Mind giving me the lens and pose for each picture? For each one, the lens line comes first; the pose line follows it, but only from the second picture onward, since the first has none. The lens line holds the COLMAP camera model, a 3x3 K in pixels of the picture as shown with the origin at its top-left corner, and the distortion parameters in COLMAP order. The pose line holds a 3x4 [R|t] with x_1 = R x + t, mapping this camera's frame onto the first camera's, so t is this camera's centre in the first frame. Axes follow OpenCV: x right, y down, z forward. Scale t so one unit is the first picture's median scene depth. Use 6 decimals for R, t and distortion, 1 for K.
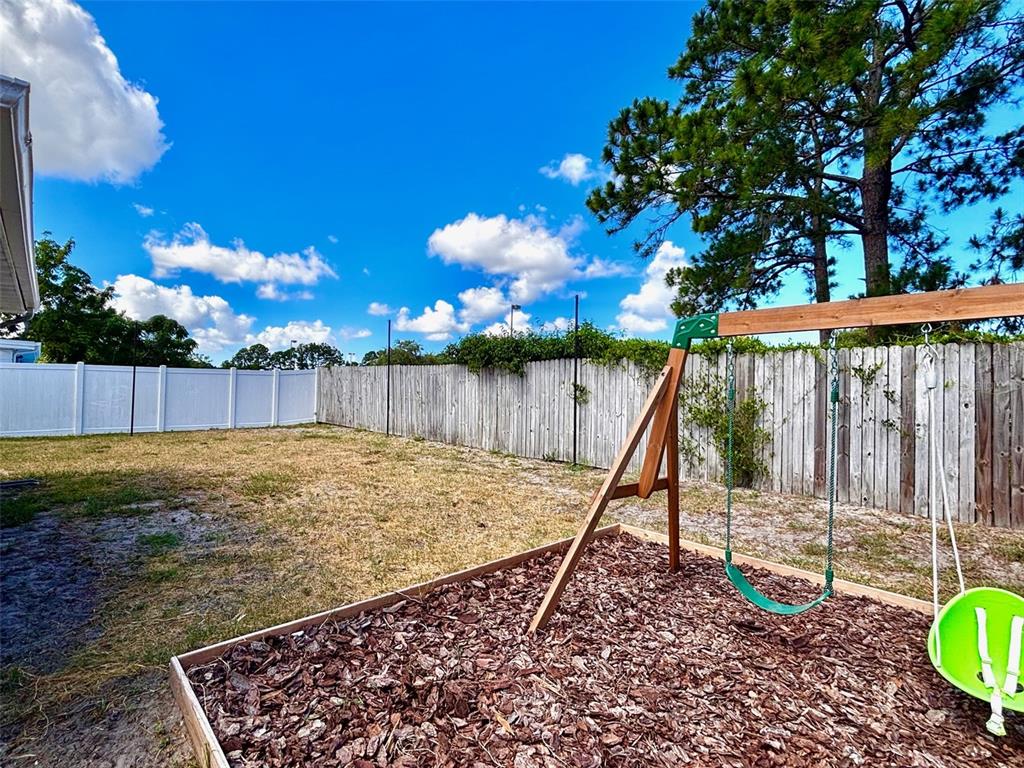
lens RADIAL K [[436.9, 0, 506.5], [0, 436.9, 388.8], [0, 0, 1]] dist [0.021876, -0.010742]
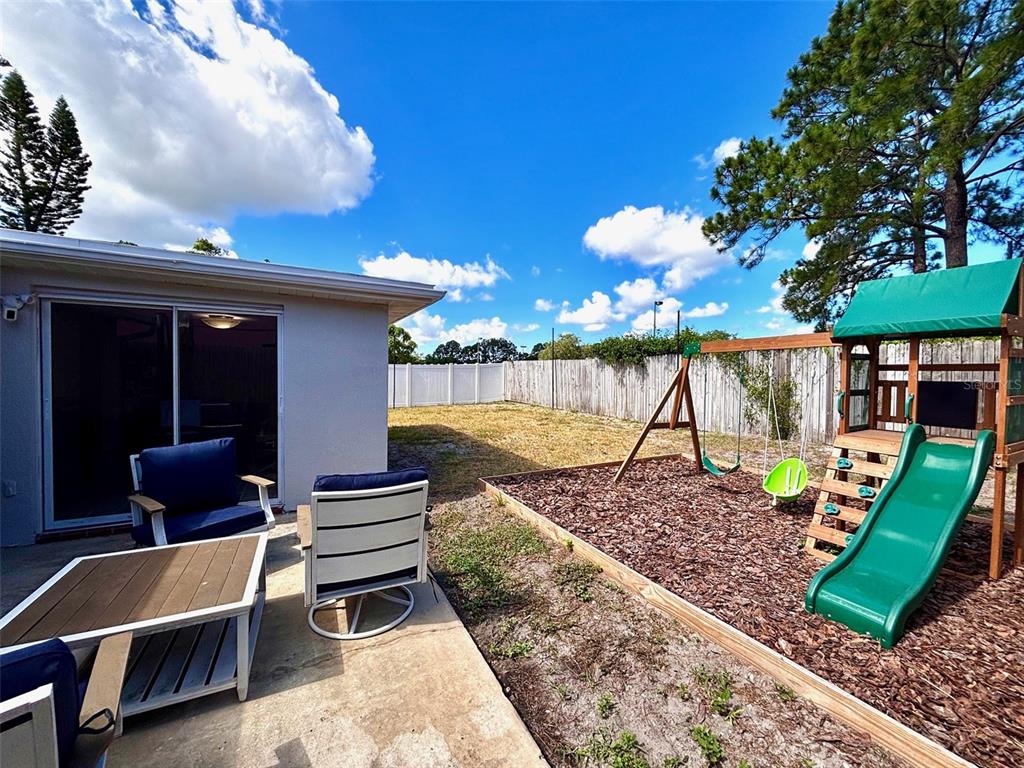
lens RADIAL K [[436.9, 0, 506.5], [0, 436.9, 388.8], [0, 0, 1]] dist [0.021876, -0.010742]
pose [[0.932038, -0.007114, -0.362290, 0.113113], [0.020409, 0.999251, 0.032884, -0.010235], [0.361784, -0.038044, 0.931485, -0.413773]]
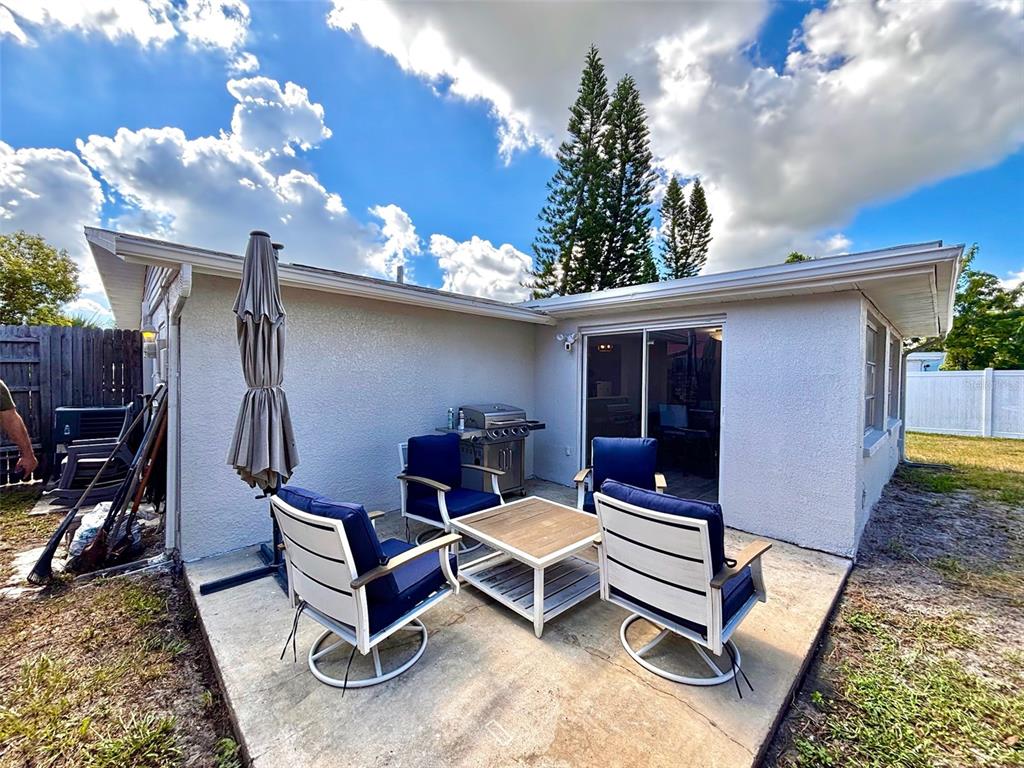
lens RADIAL K [[400.7, 0, 459.0], [0, 400.7, 382.3], [0, 0, 1]] dist [0.000013, -0.000019]
pose [[-0.116694, -0.016796, -0.993026, 0.202062], [-0.004522, 0.999856, -0.016380, -0.008557], [0.993158, 0.002579, -0.116753, -0.220556]]
